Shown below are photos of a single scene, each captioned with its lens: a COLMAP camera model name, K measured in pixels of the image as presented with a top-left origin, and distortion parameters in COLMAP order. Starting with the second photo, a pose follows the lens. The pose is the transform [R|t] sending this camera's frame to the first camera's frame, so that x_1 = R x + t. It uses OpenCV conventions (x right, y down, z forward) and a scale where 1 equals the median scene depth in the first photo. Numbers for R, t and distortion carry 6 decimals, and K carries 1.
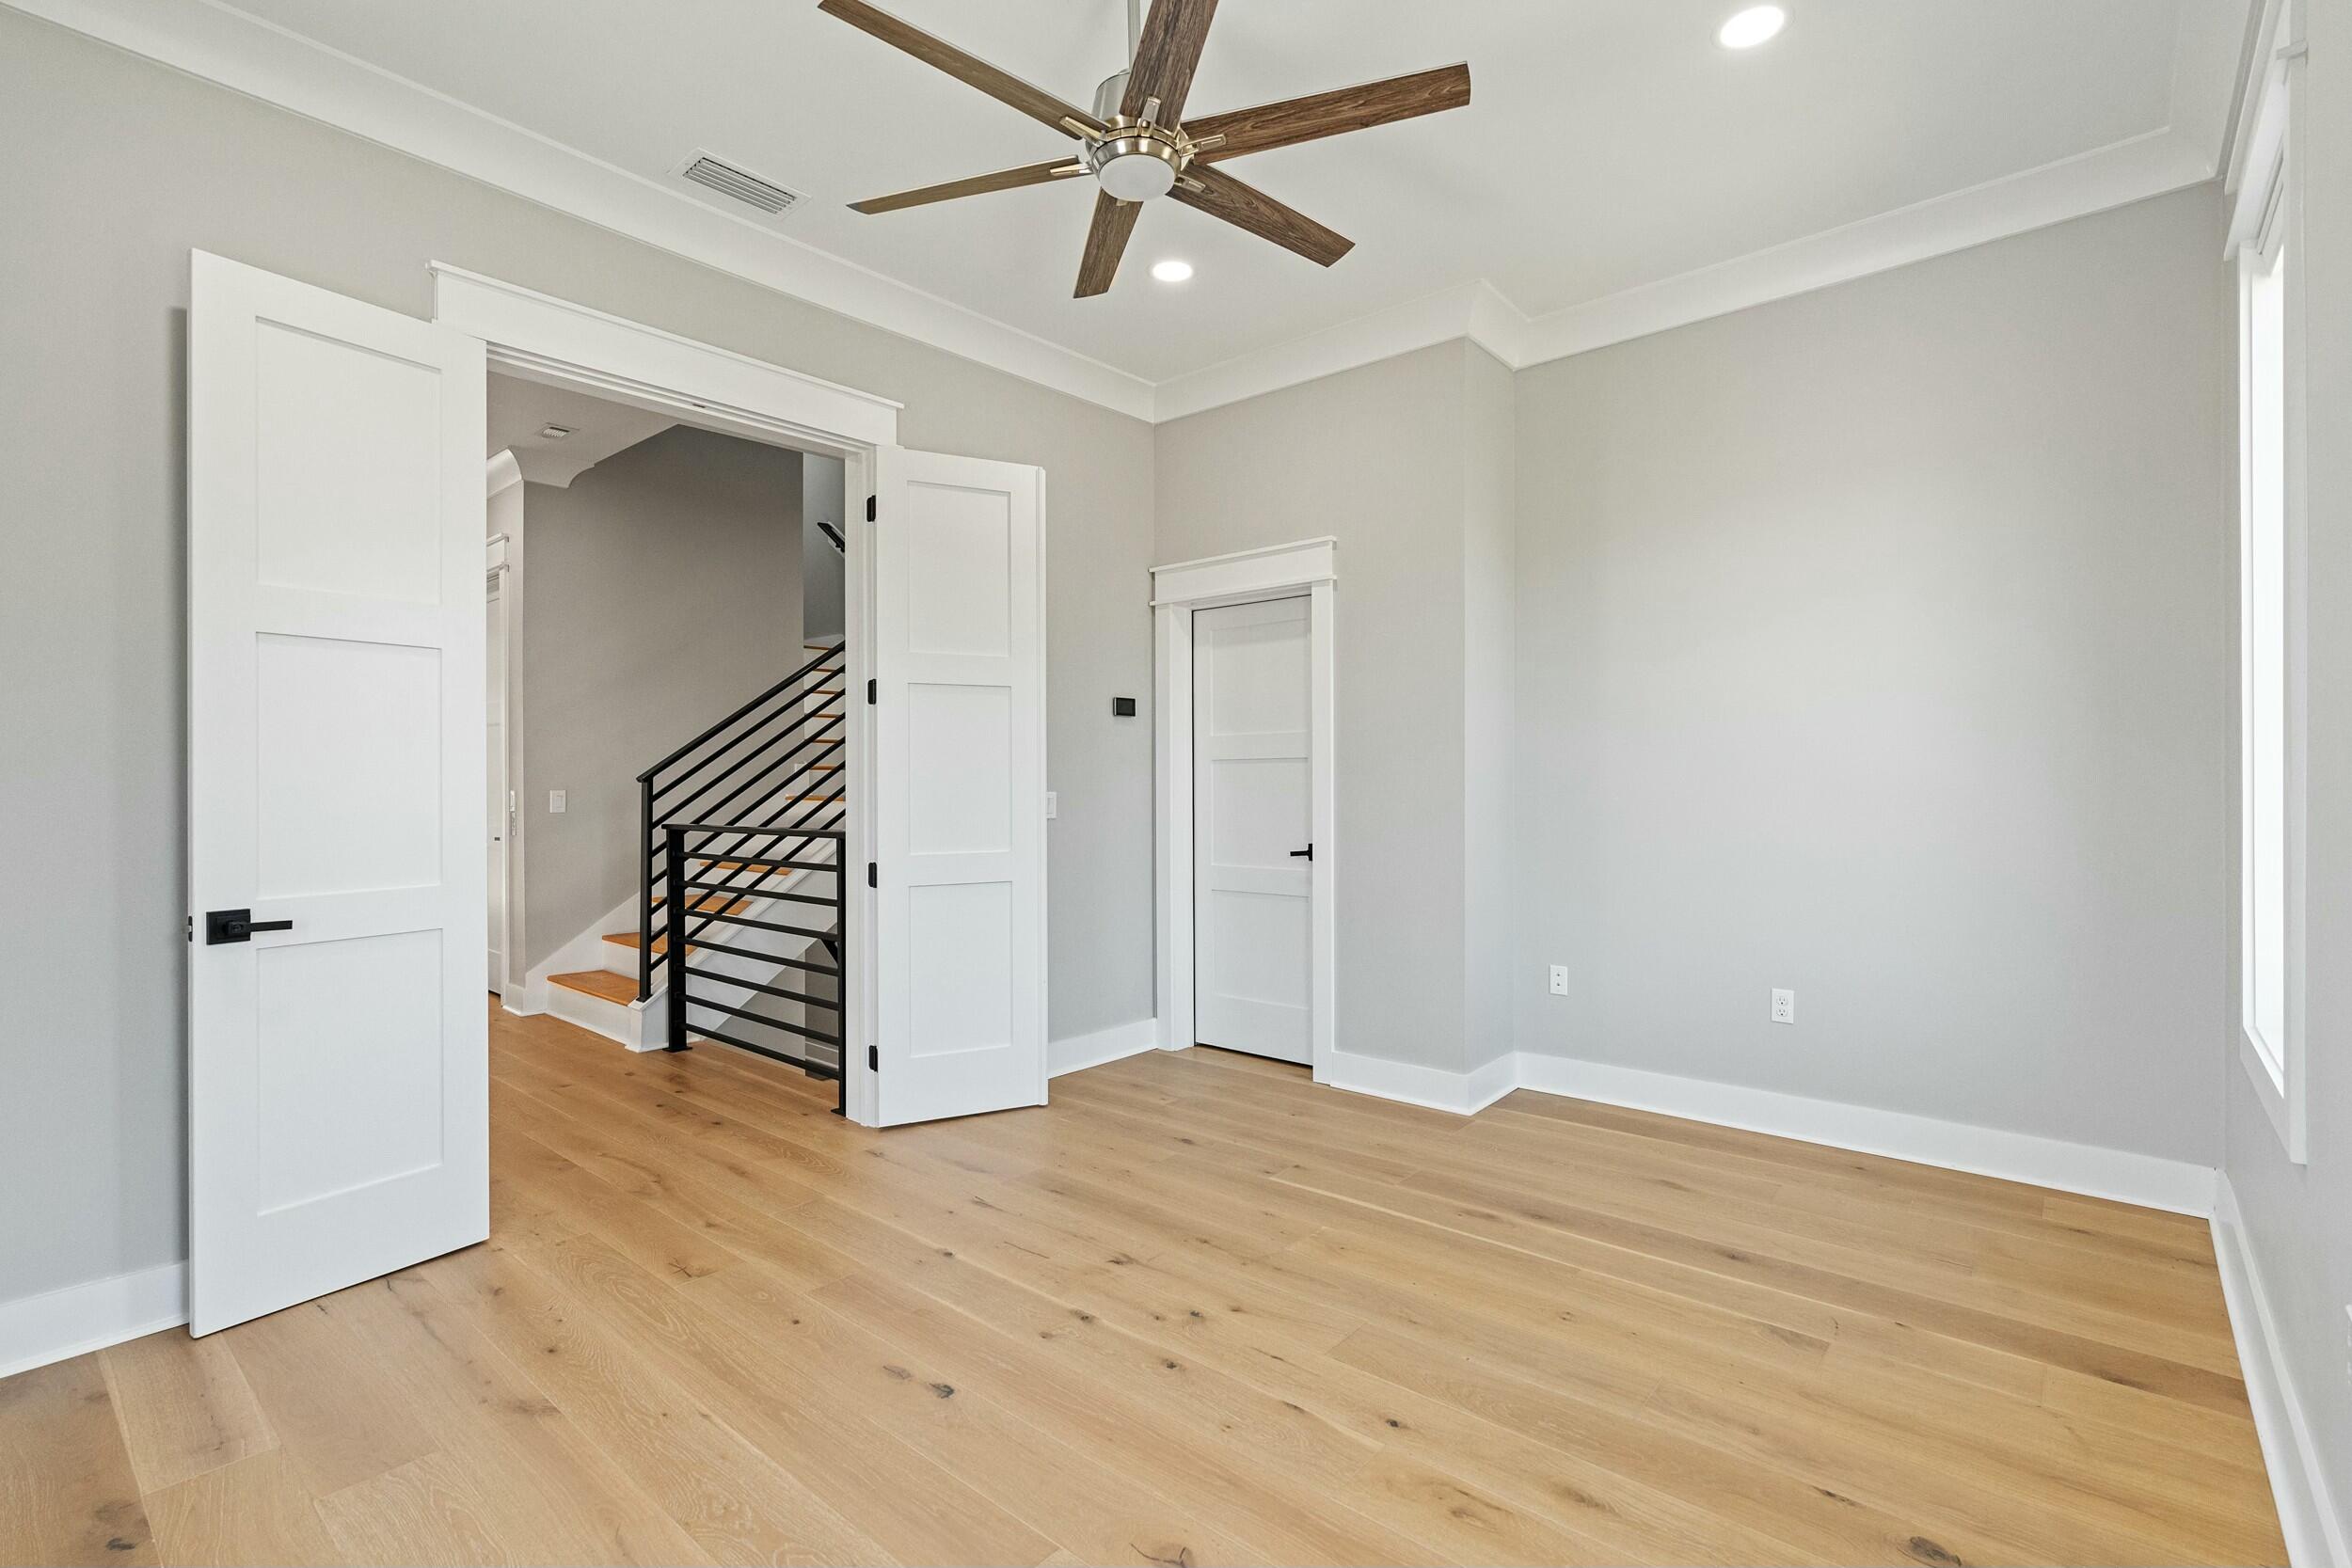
lens RADIAL K [[1057.0, 0, 1181.1], [0, 1057.0, 787.6], [0, 0, 1]] dist [-0.008979, 0.004423]
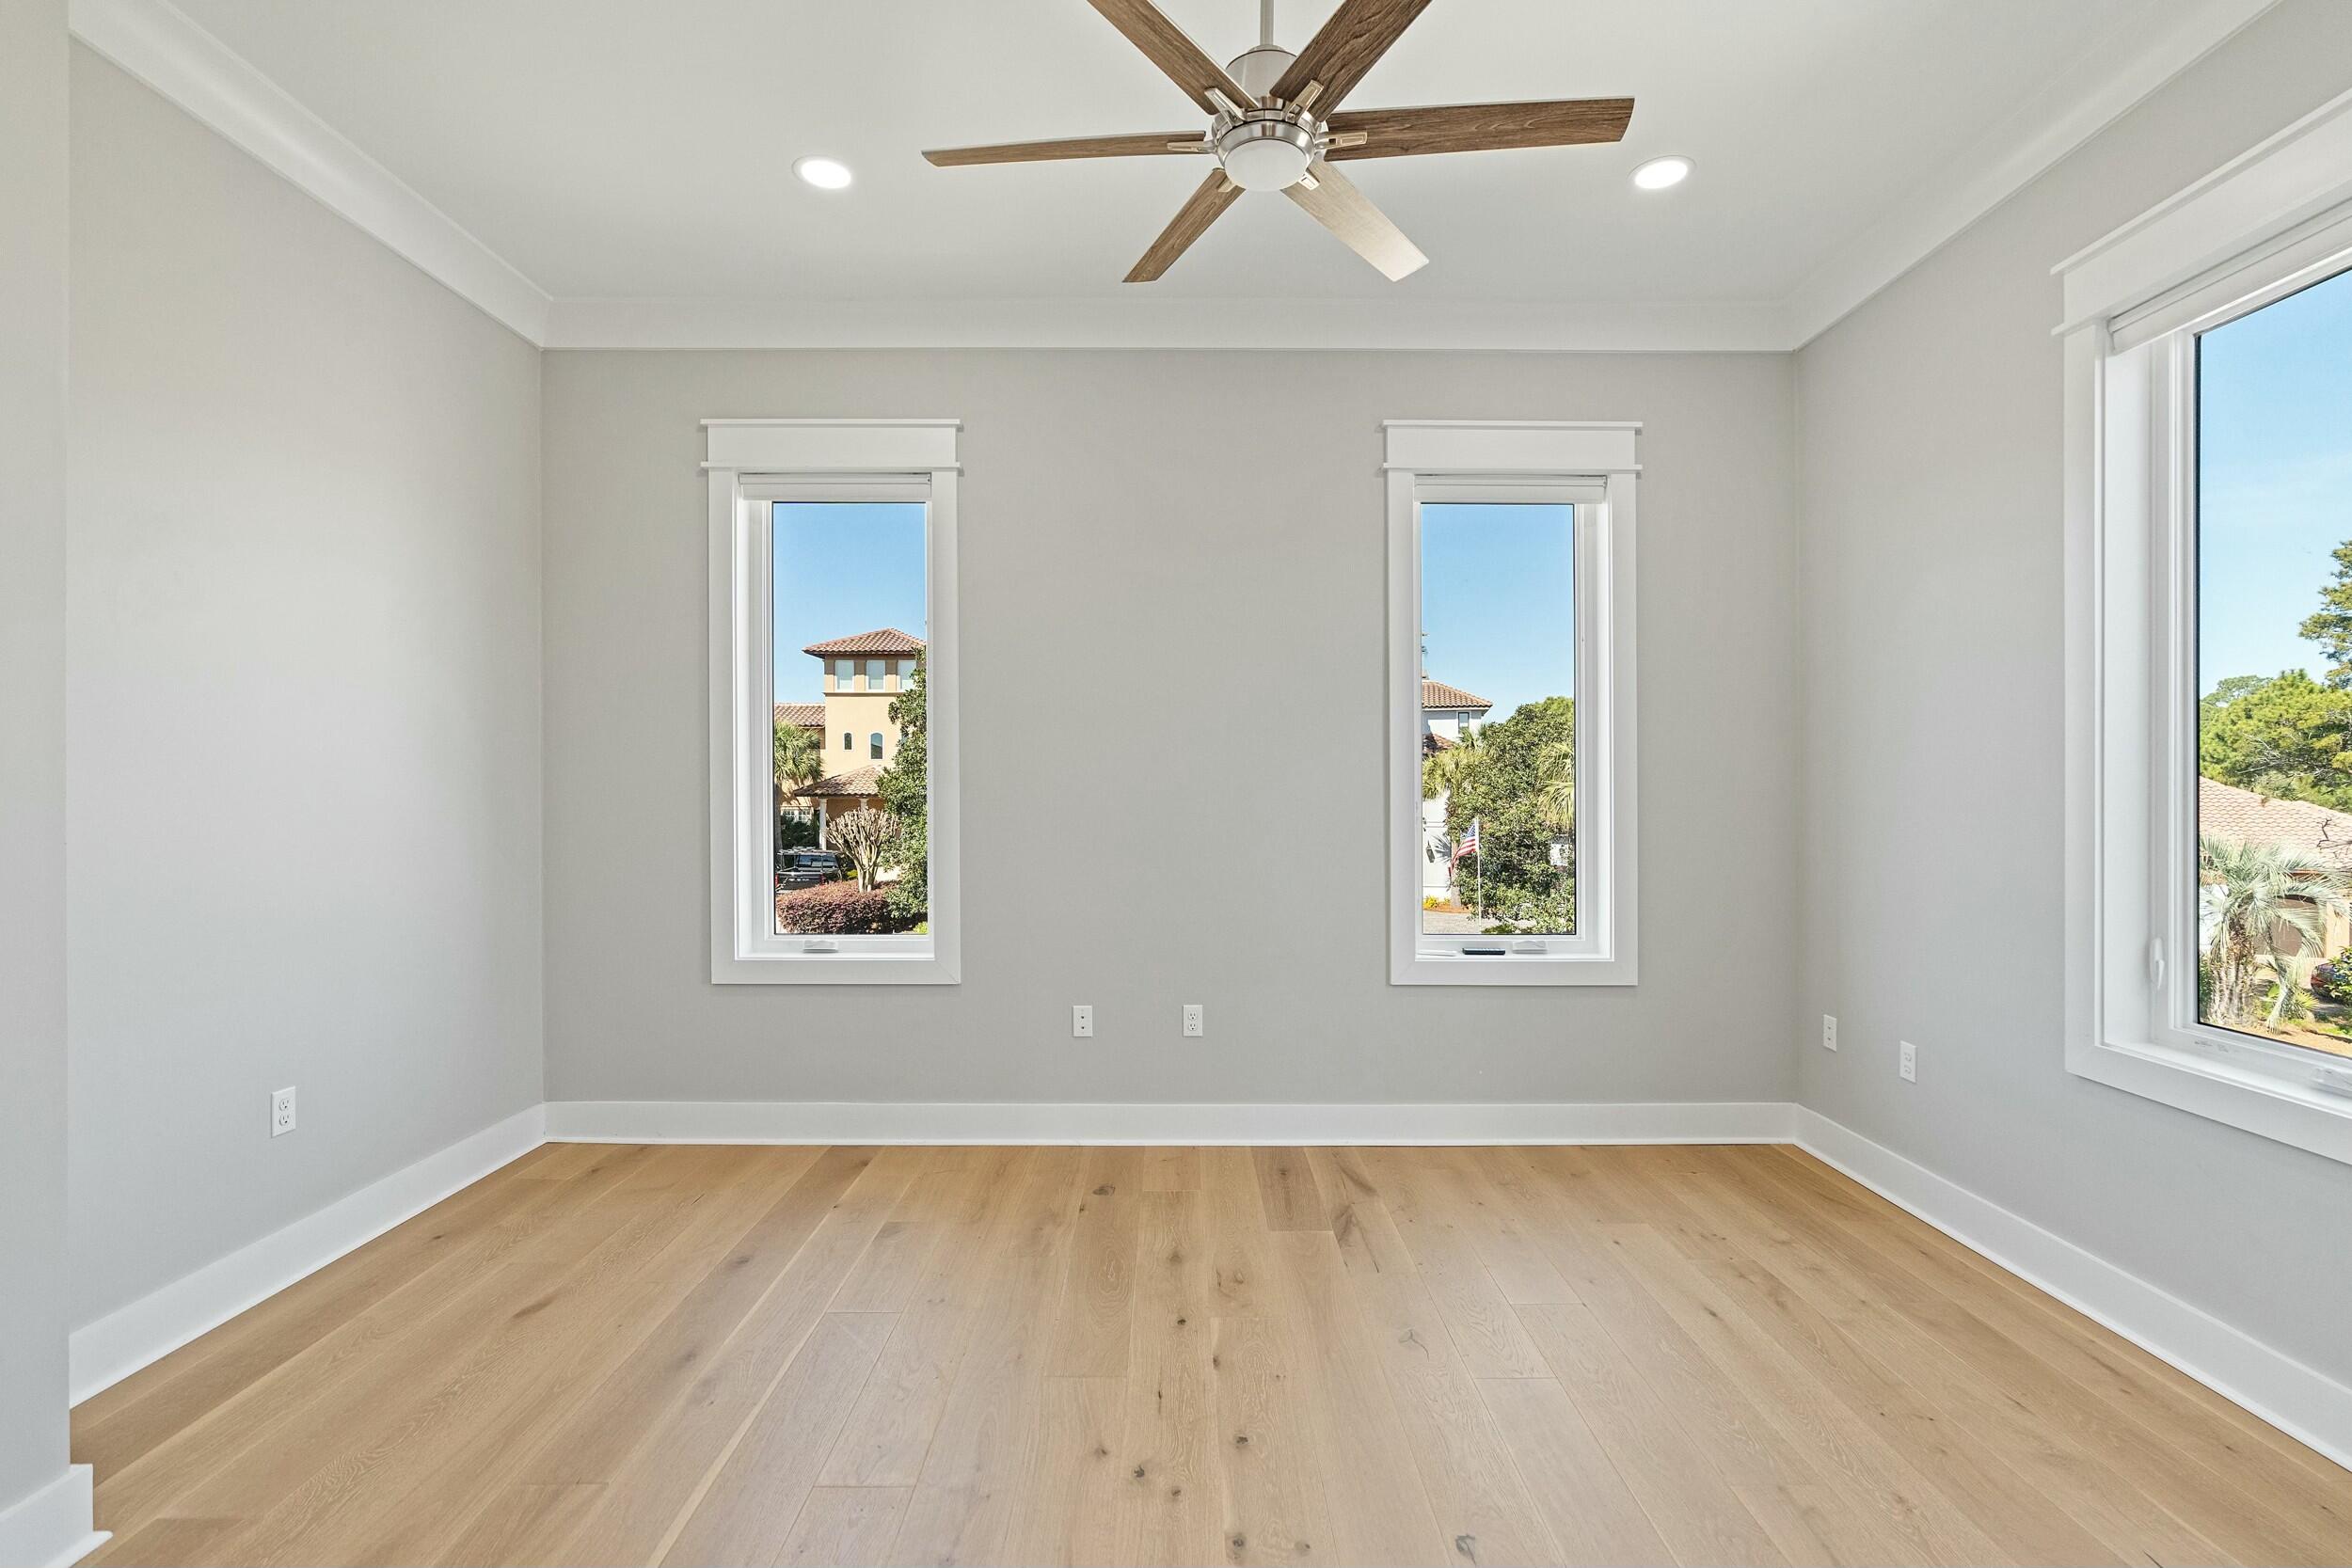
lens RADIAL K [[1057.0, 0, 1165.5], [0, 1057.0, 774.8], [0, 0, 1]] dist [-0.008979, 0.004423]
pose [[-0.641451, 0.007731, 0.767125, -0.574975], [0.002609, 0.999965, -0.007896, -0.037130], [-0.767159, -0.003063, -0.641449, 1.369084]]
